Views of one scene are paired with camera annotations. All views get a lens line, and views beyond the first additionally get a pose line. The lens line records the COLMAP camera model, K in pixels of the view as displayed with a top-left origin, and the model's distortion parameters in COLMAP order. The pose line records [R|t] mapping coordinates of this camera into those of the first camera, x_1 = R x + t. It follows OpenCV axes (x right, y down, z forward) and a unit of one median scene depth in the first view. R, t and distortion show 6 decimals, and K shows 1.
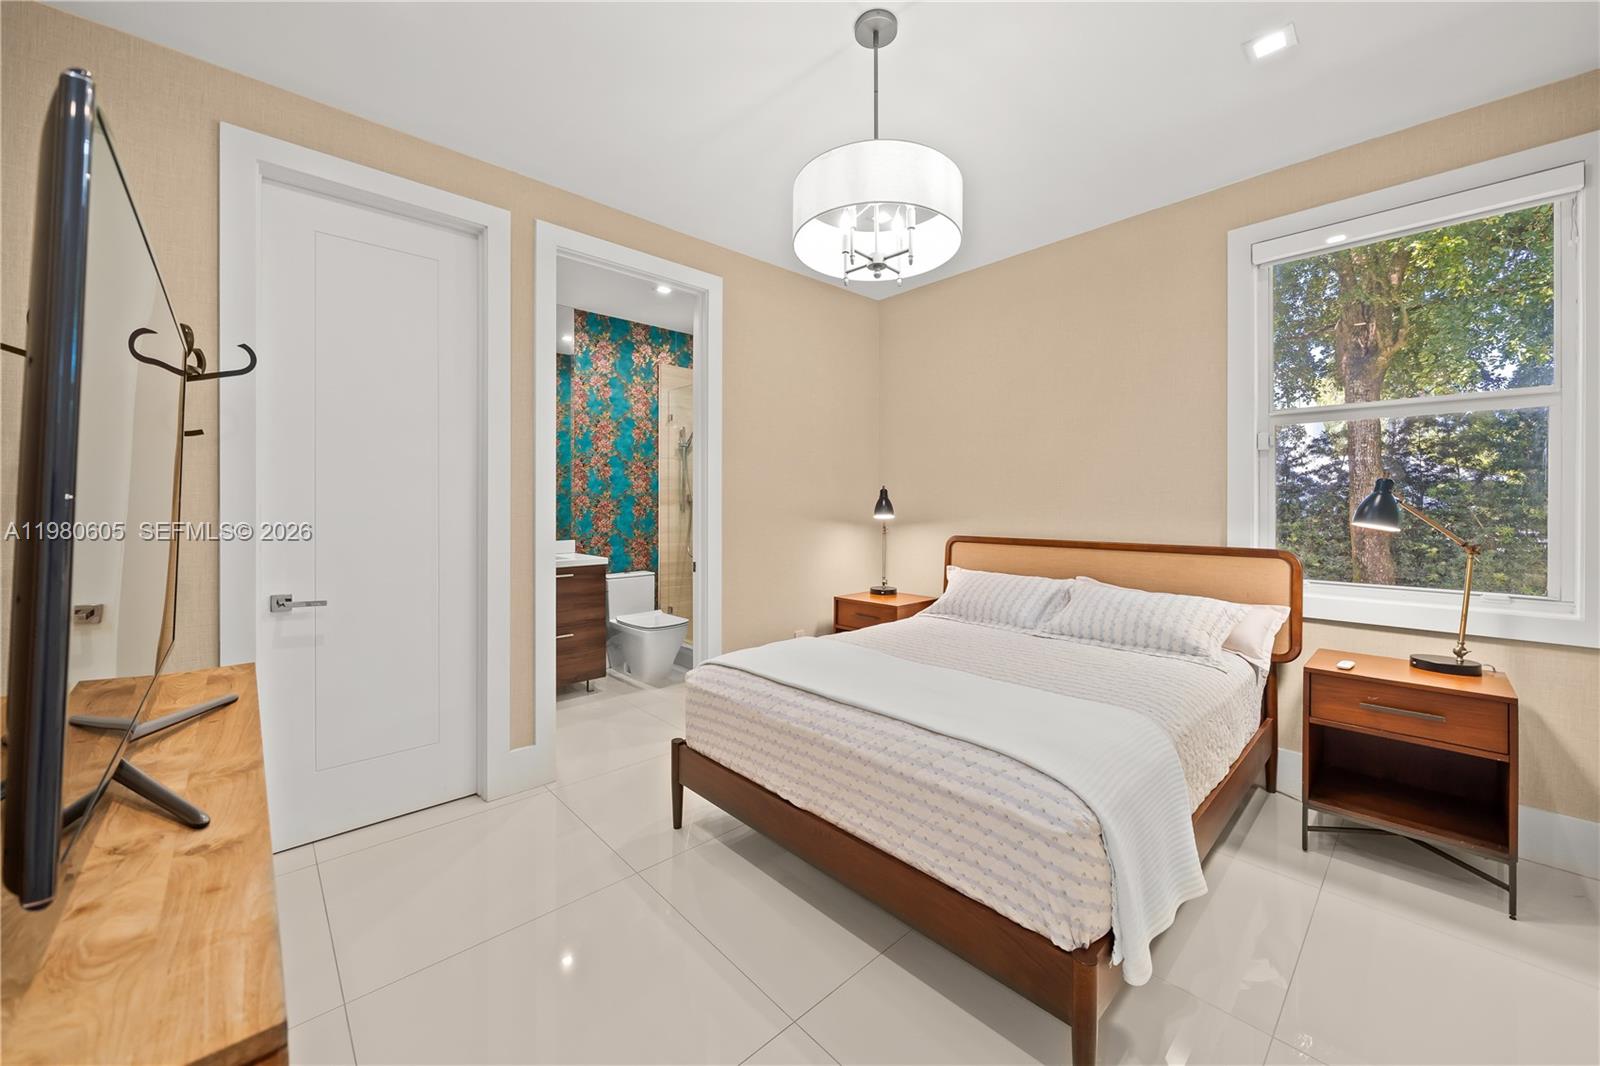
lens RADIAL K [[599.0, 0, 800.1], [0, 599.0, 507.8], [0, 0, 1]] dist [-0.002412, -0.000108]
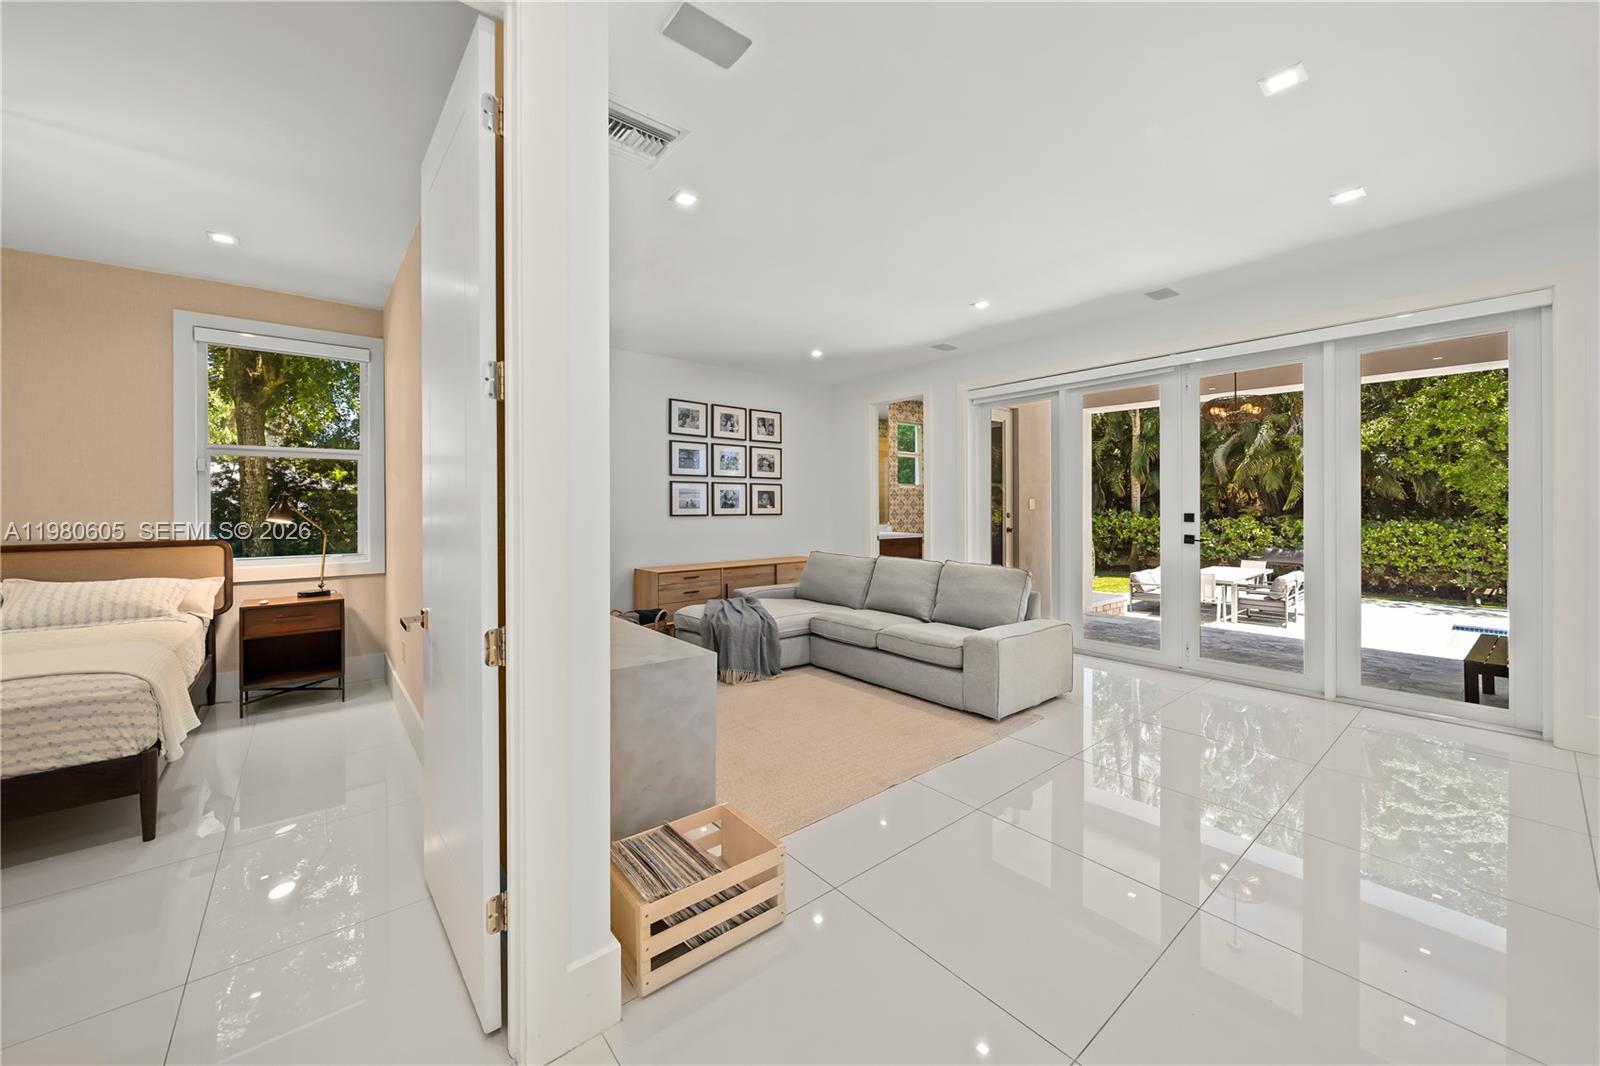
lens RADIAL K [[599.0, 0, 800.1], [0, 599.0, 507.8], [0, 0, 1]] dist [-0.002412, -0.000108]
pose [[0.062593, -0.000317, 0.998039, -0.681542], [0.006424, 0.999979, -0.000085, 0.000522], [-0.998018, 0.006417, 0.062594, -0.626161]]
